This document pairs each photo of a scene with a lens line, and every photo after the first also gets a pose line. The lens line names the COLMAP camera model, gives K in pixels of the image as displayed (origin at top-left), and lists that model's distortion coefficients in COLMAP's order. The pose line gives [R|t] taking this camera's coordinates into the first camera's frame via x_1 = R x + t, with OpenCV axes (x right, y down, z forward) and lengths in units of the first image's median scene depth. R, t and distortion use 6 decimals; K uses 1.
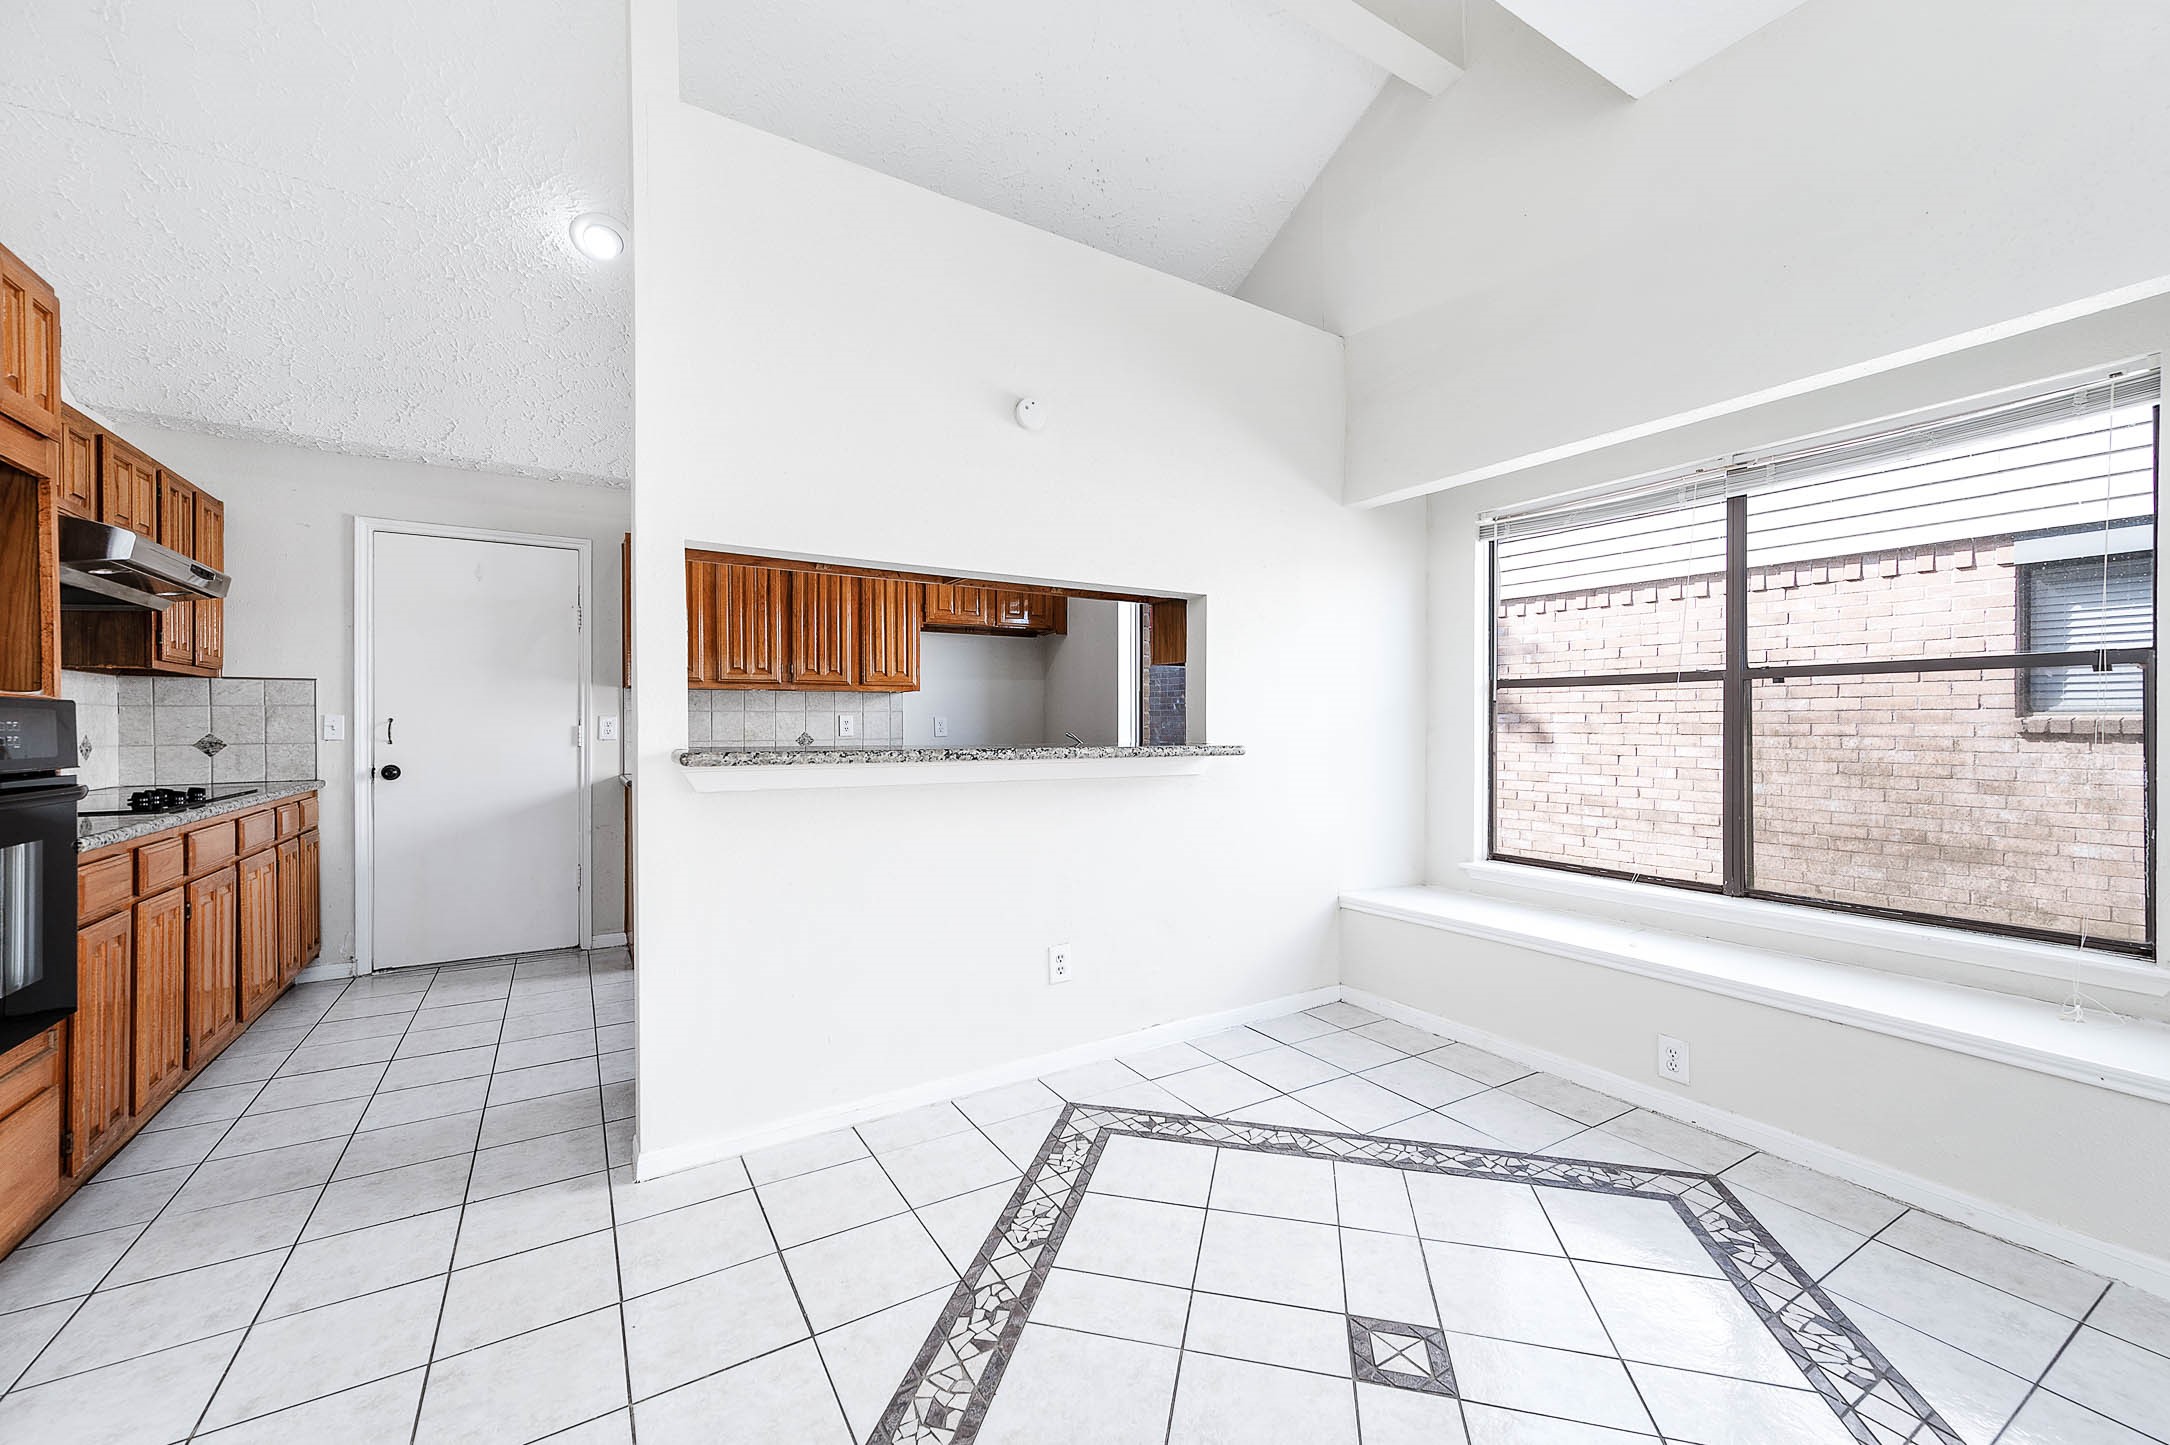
lens RADIAL K [[848.5, 0, 1085.0], [0, 848.5, 722.5], [0, 0, 1]] dist [0.008368, 0.000151]
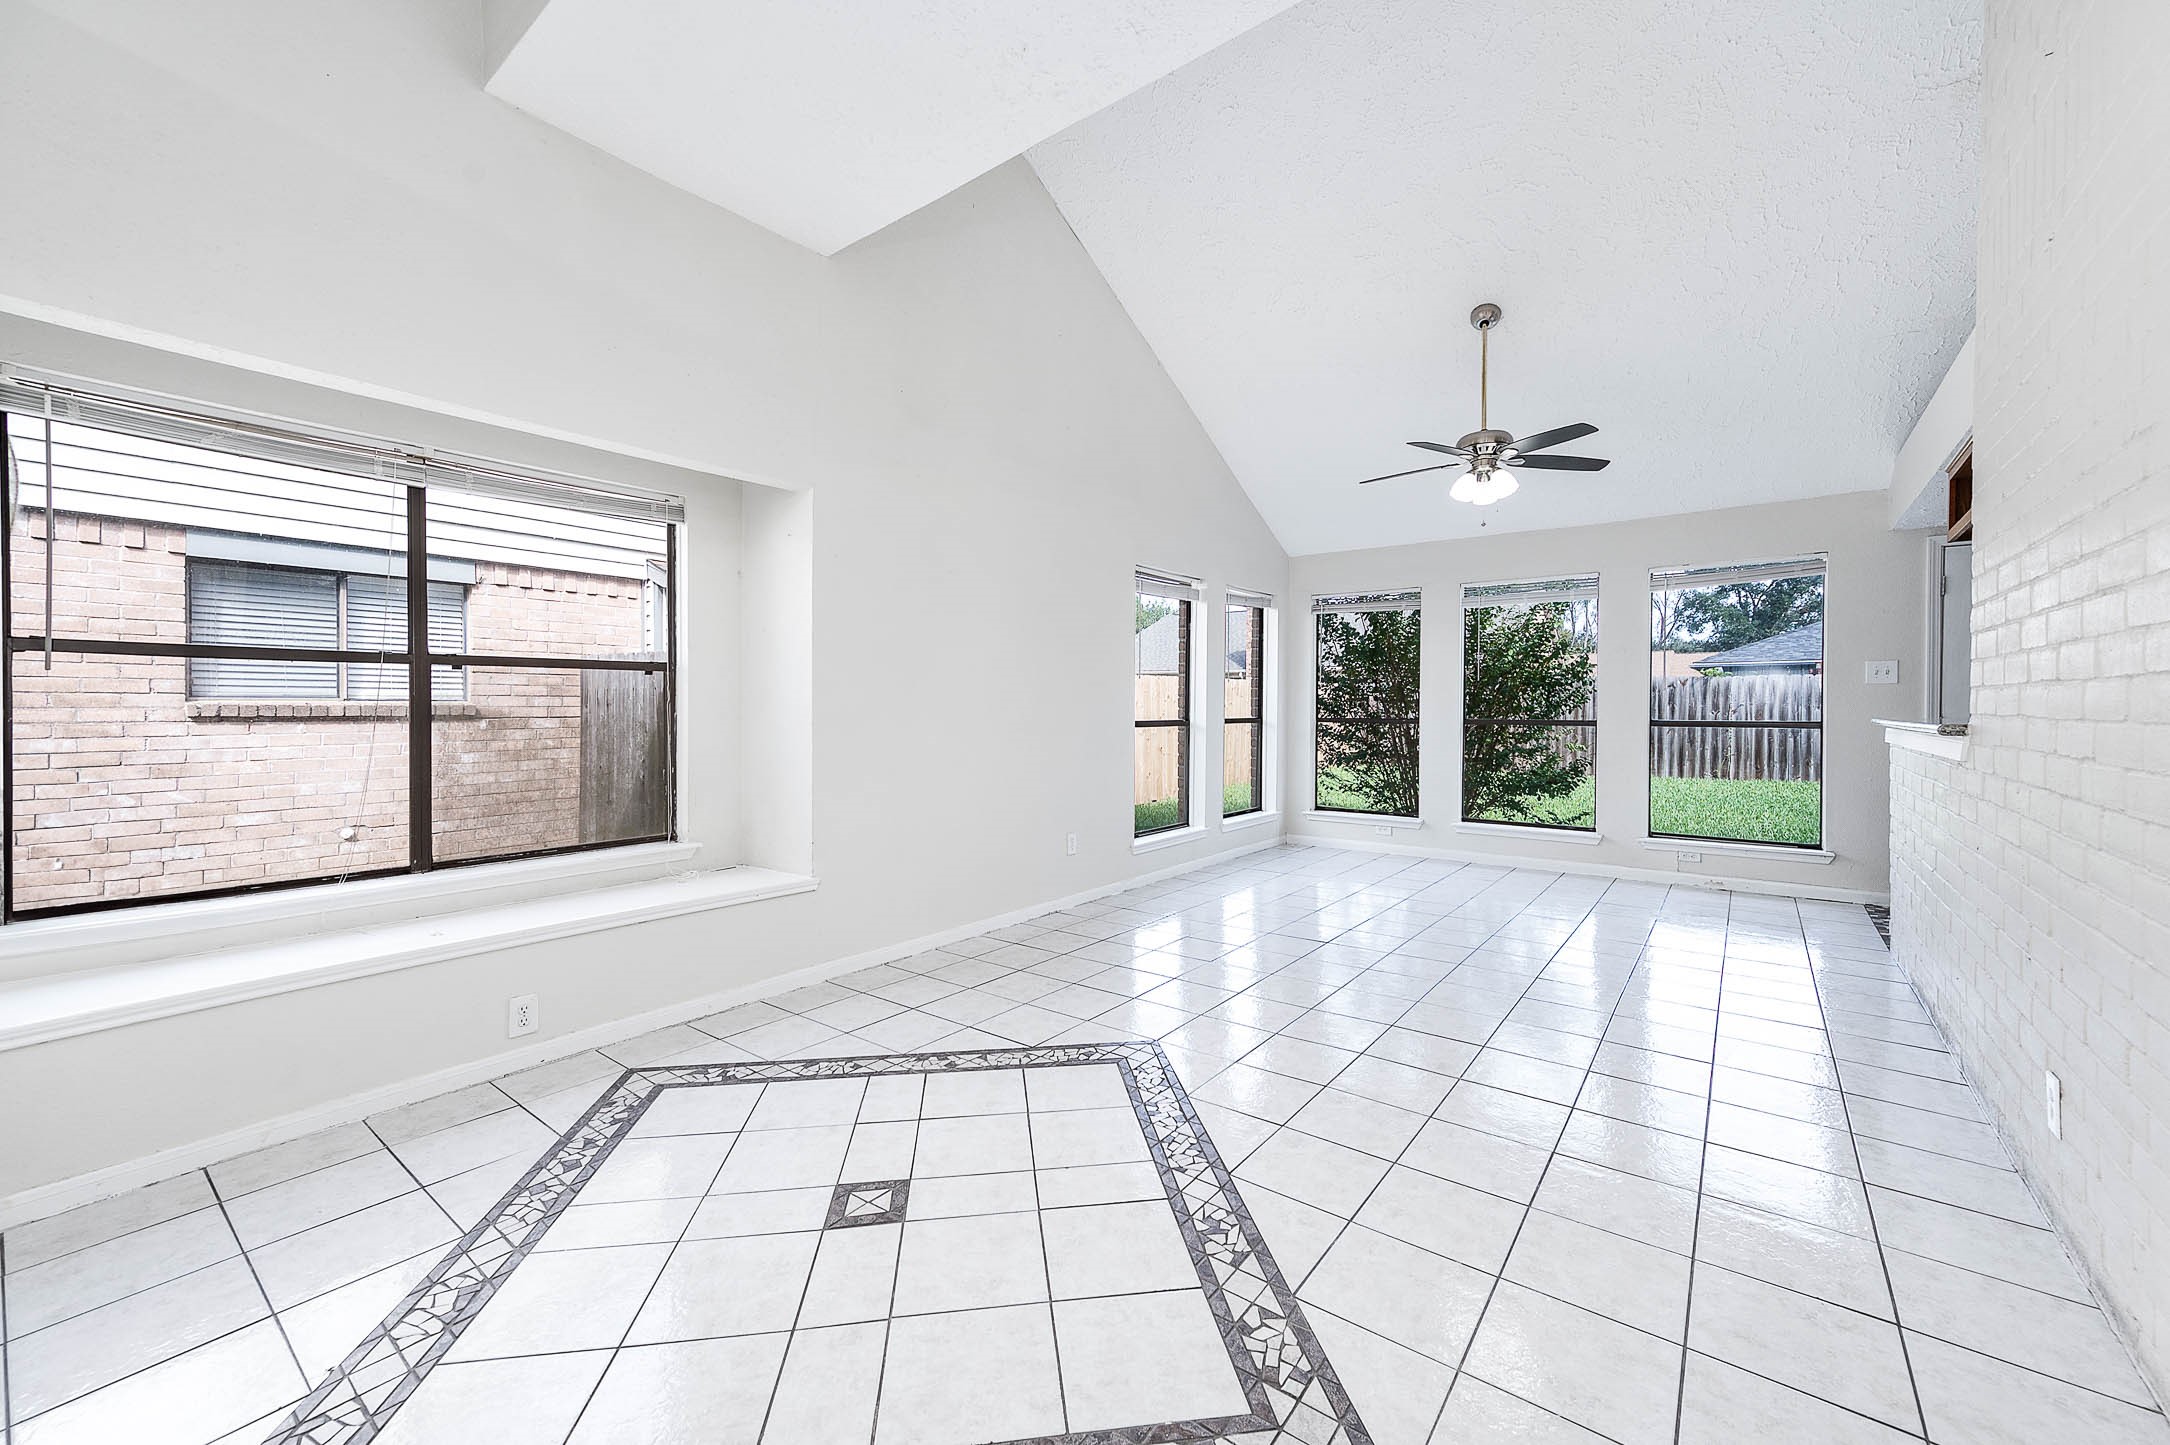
lens RADIAL K [[848.5, 0, 1085.0], [0, 848.5, 722.5], [0, 0, 1]] dist [0.008368, 0.000151]
pose [[-0.361377, -0.013742, 0.932319, -0.514147], [-0.000579, 0.999895, 0.014514, 0.005906], [-0.932420, 0.004705, -0.361347, 0.650798]]
